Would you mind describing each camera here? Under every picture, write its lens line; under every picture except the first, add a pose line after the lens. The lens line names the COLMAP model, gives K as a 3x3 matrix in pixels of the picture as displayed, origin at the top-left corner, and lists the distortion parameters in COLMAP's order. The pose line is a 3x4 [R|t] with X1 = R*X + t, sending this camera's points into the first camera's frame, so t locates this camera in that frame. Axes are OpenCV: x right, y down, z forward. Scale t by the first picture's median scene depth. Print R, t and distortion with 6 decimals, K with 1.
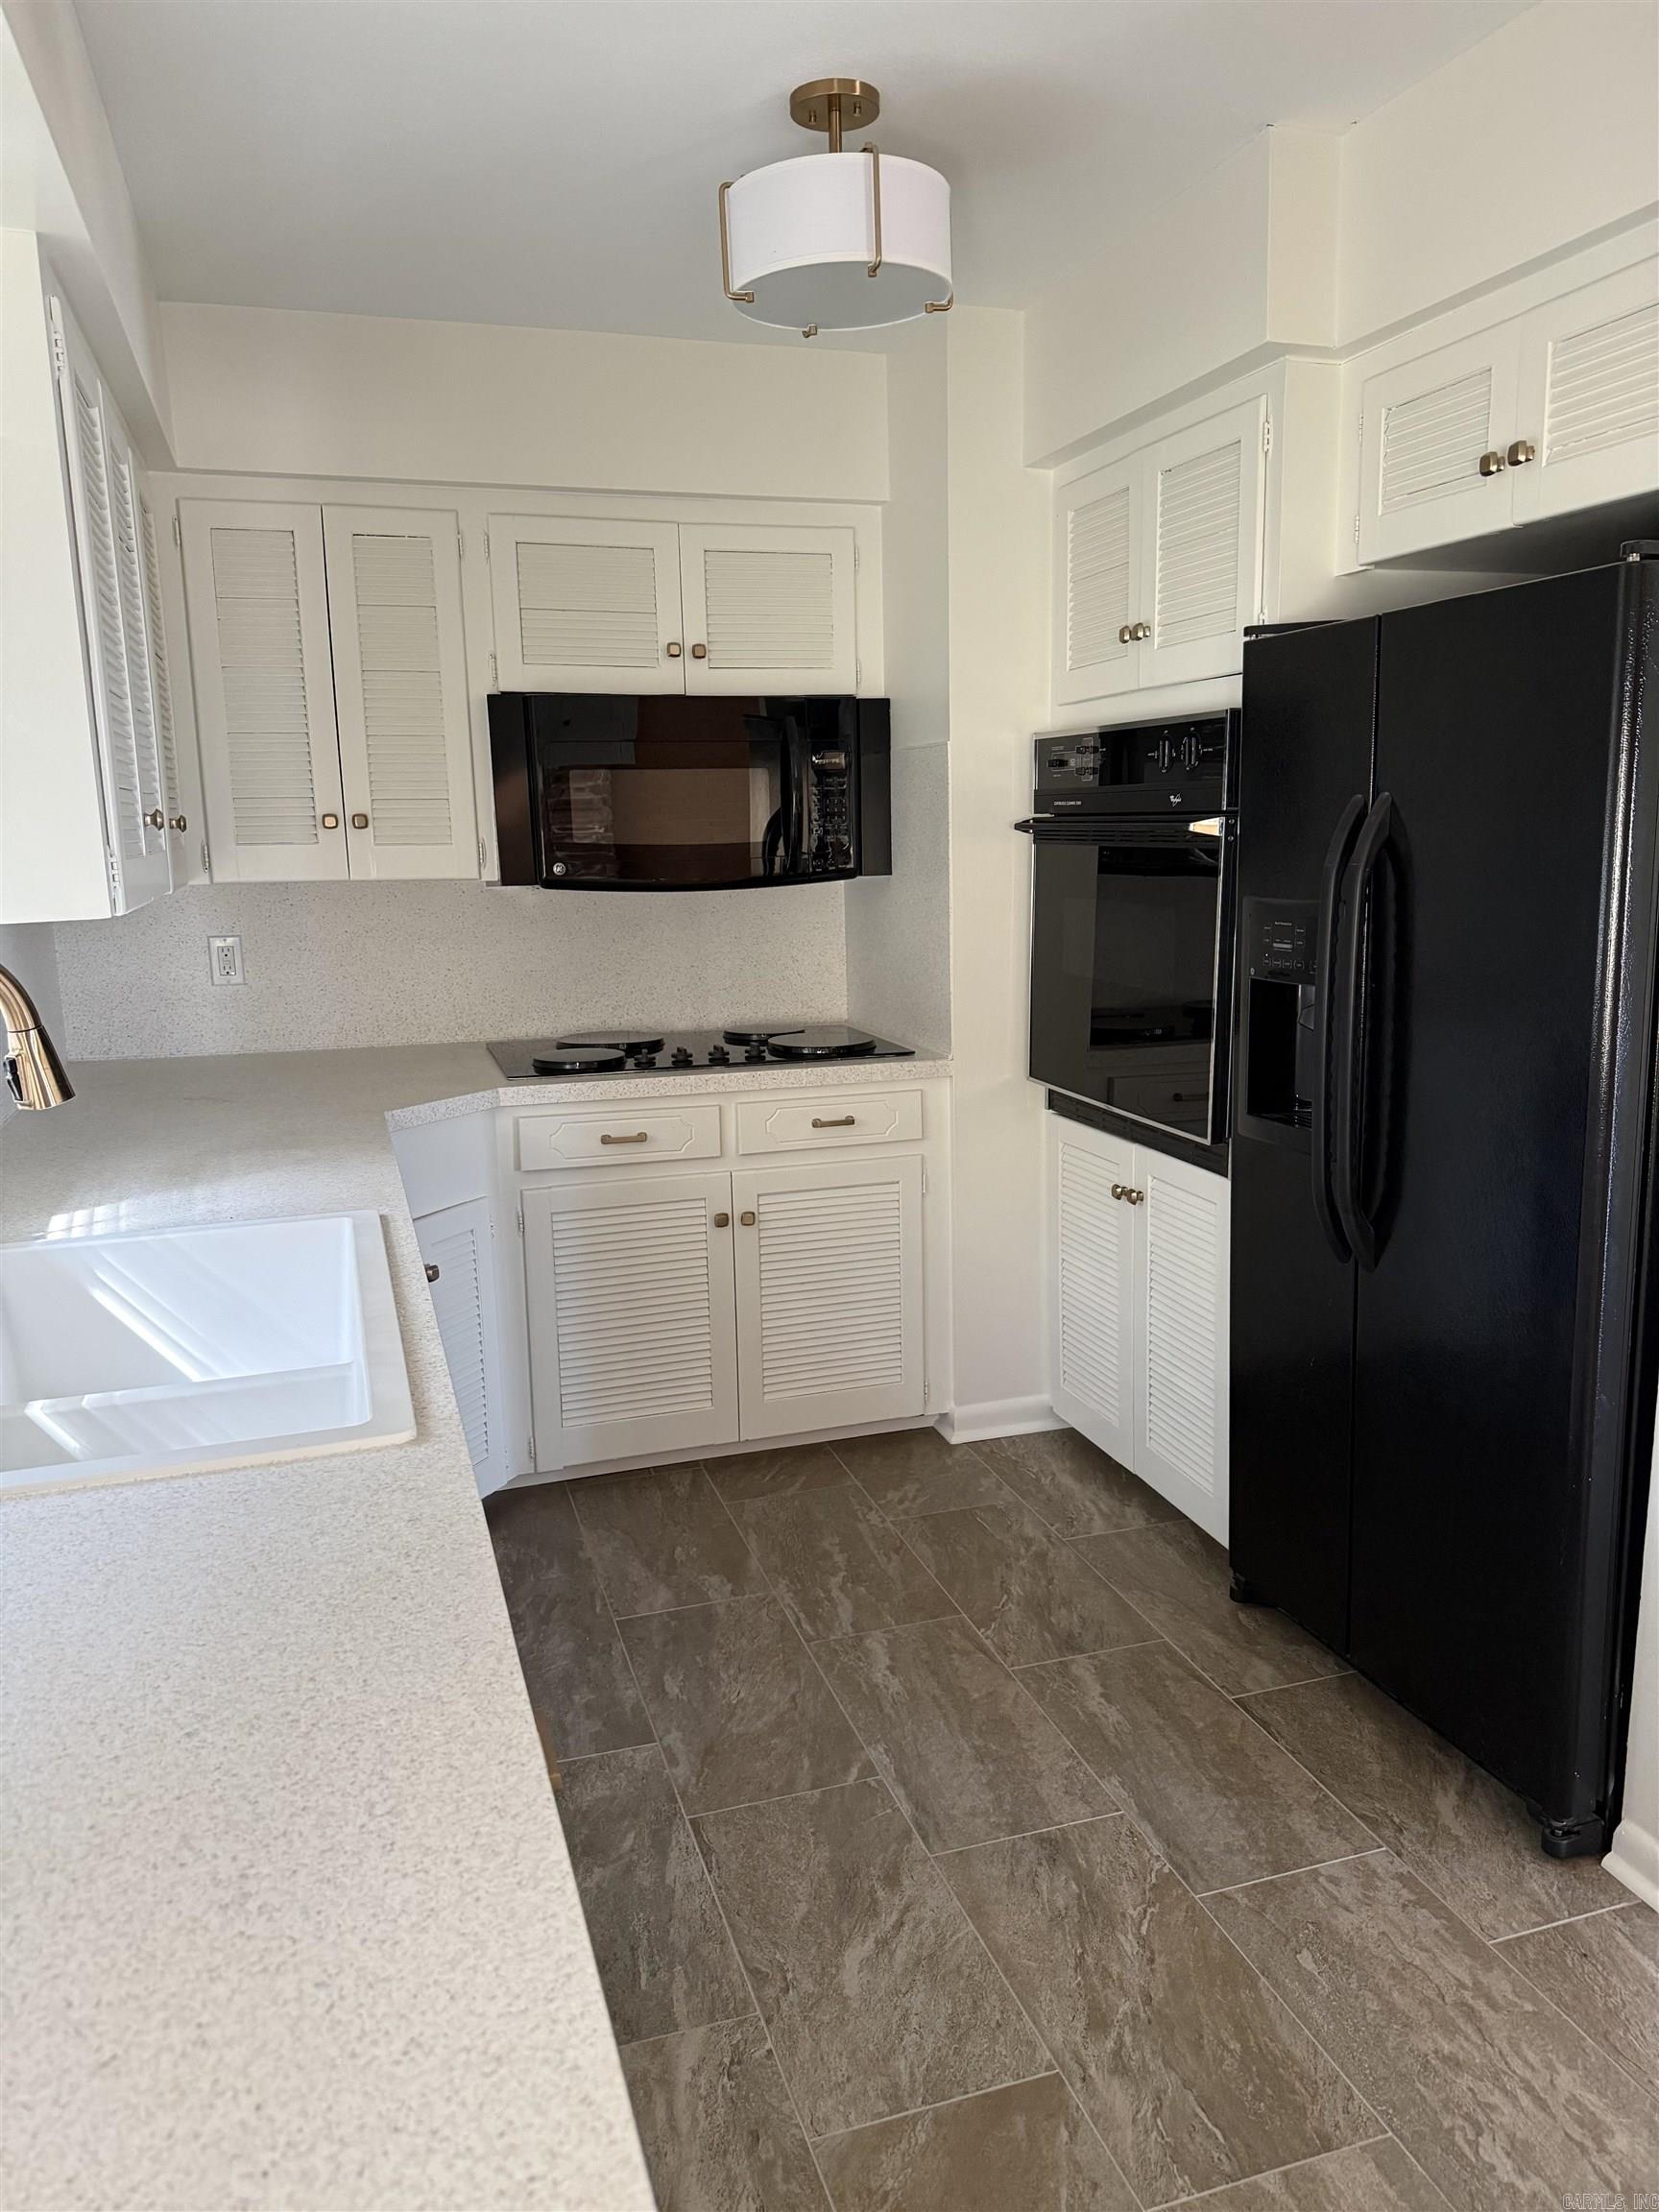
lens RADIAL K [[1555.9, 0, 827.5], [0, 1555.9, 1110.6], [0, 0, 1]] dist [0.005414, -0.012452]
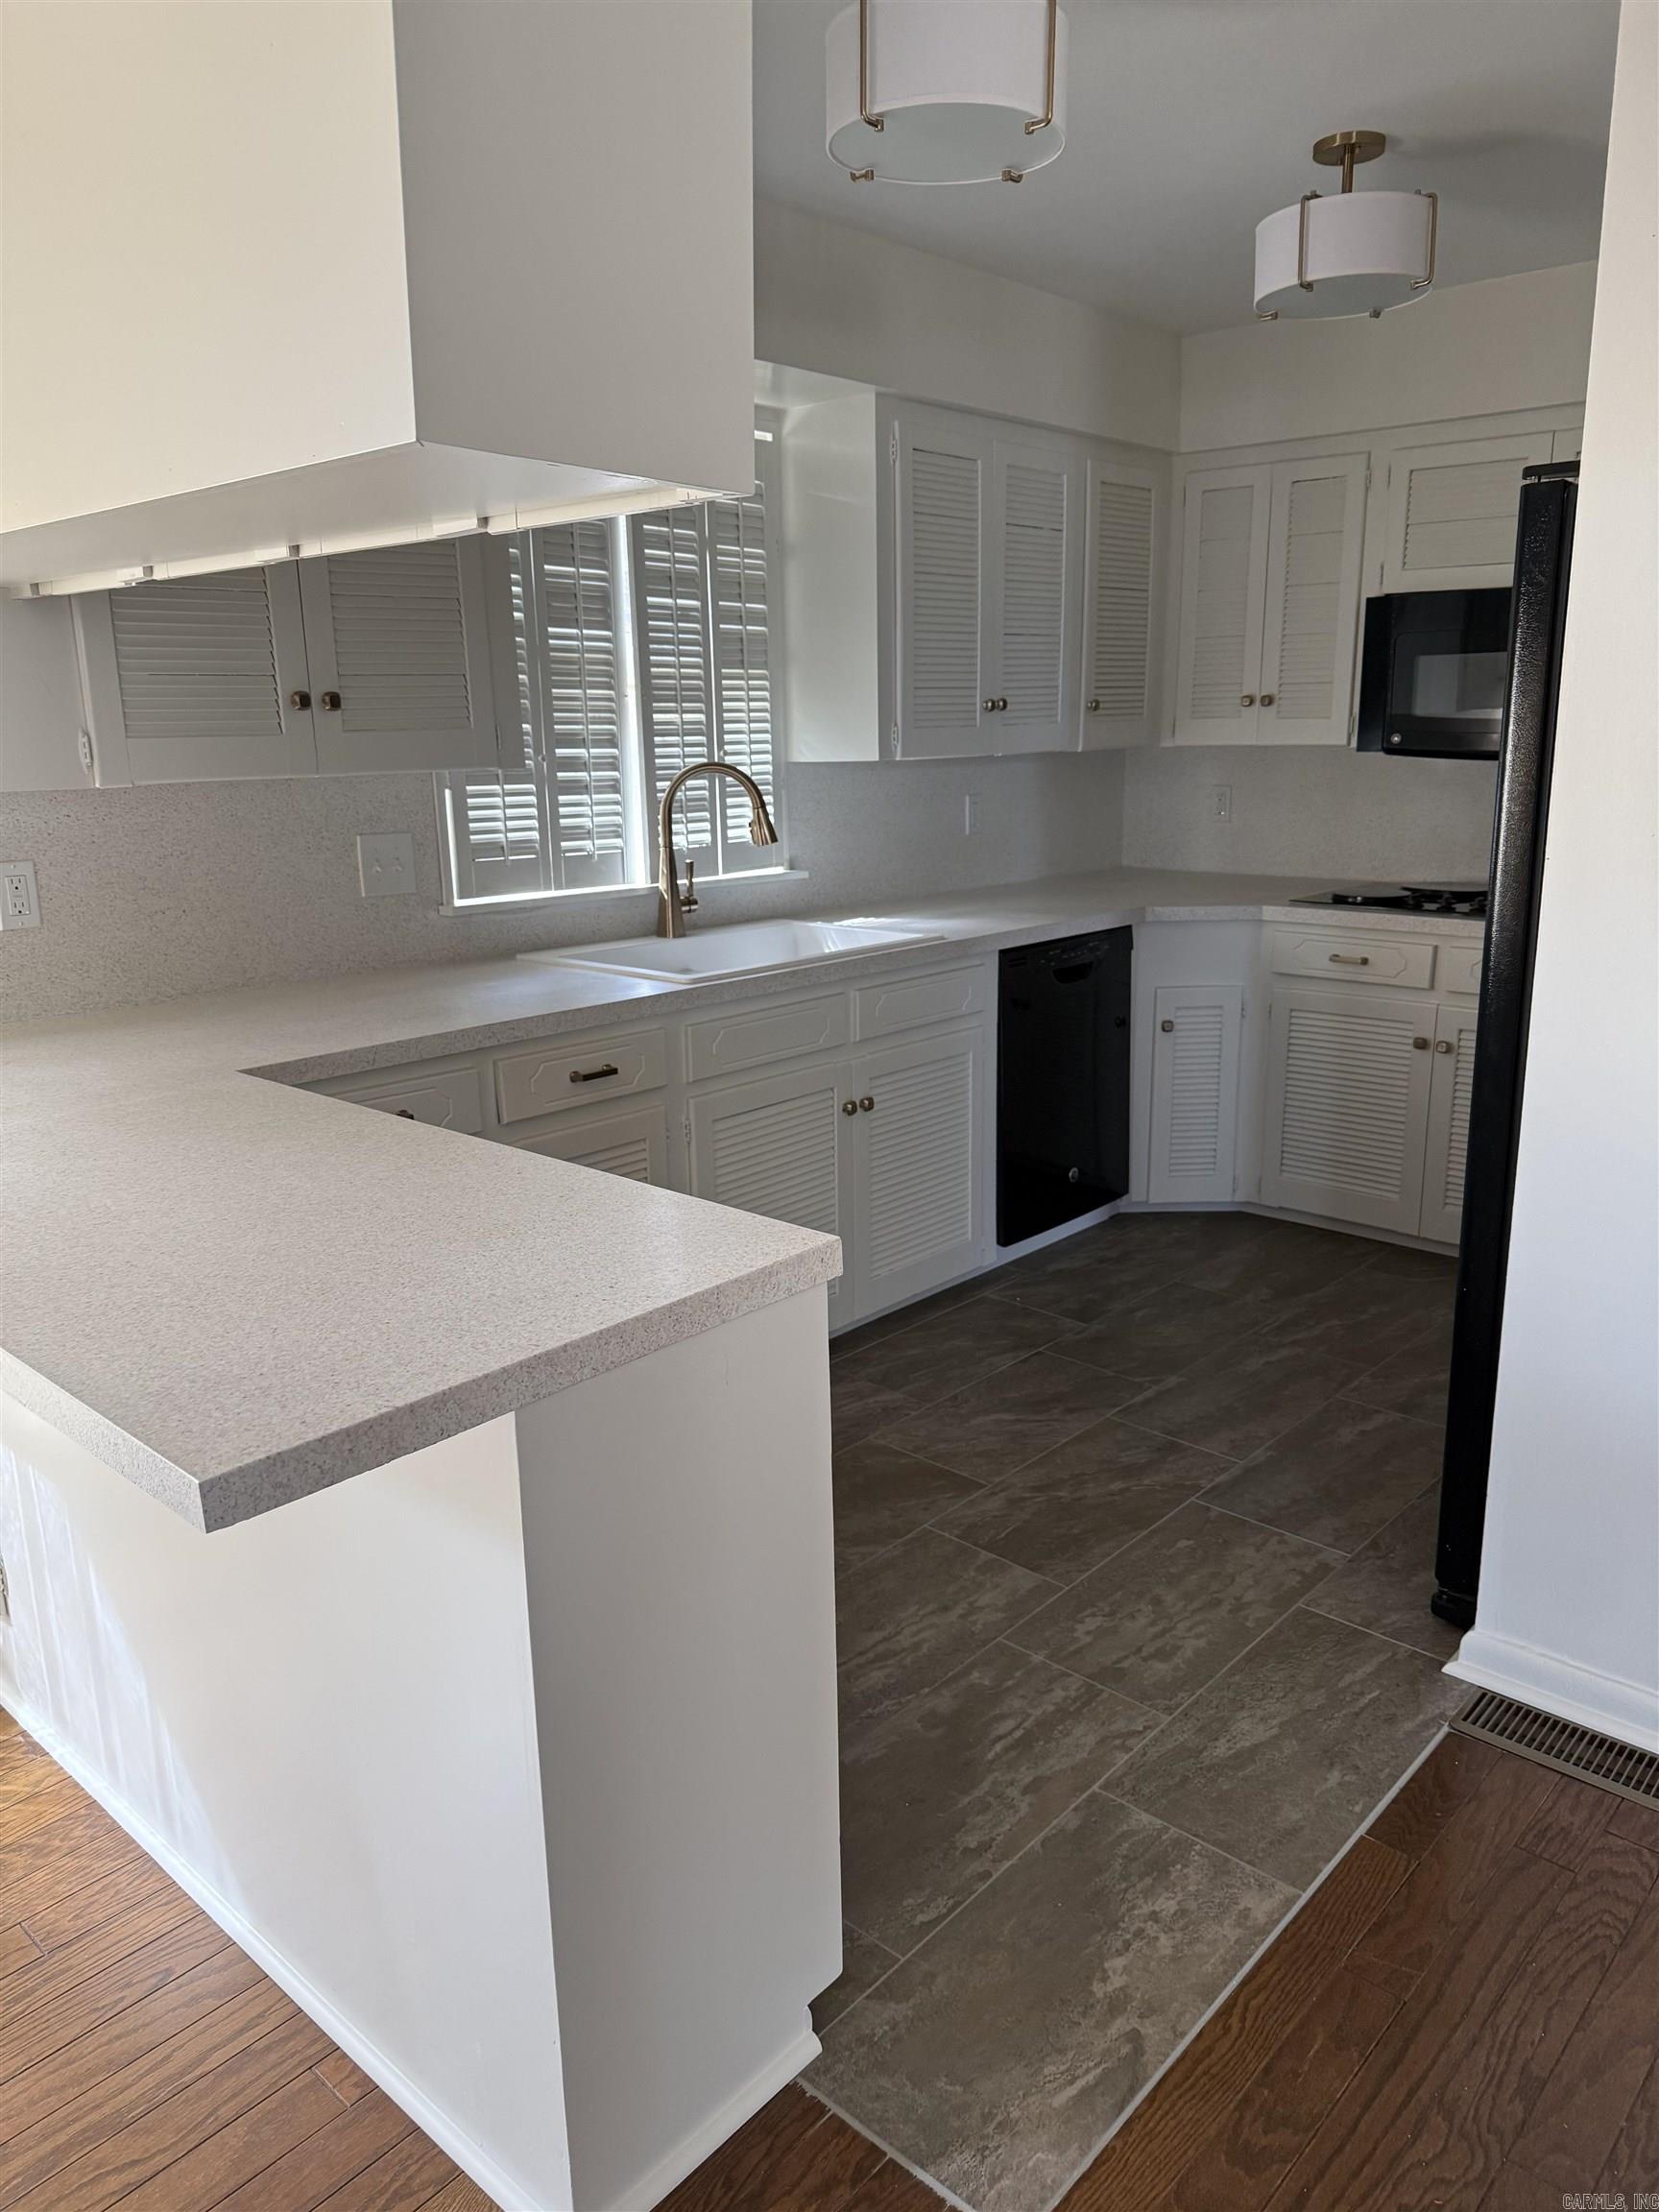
lens RADIAL K [[1555.9, 0, 832.8], [0, 1555.9, 1110.2], [0, 0, 1]] dist [0.005414, -0.012452]
pose [[0.503272, 0.227103, -0.833752, 0.958612], [-0.169214, 0.972068, 0.162638, 0.004079], [0.847398, 0.059231, 0.527643, -0.006719]]
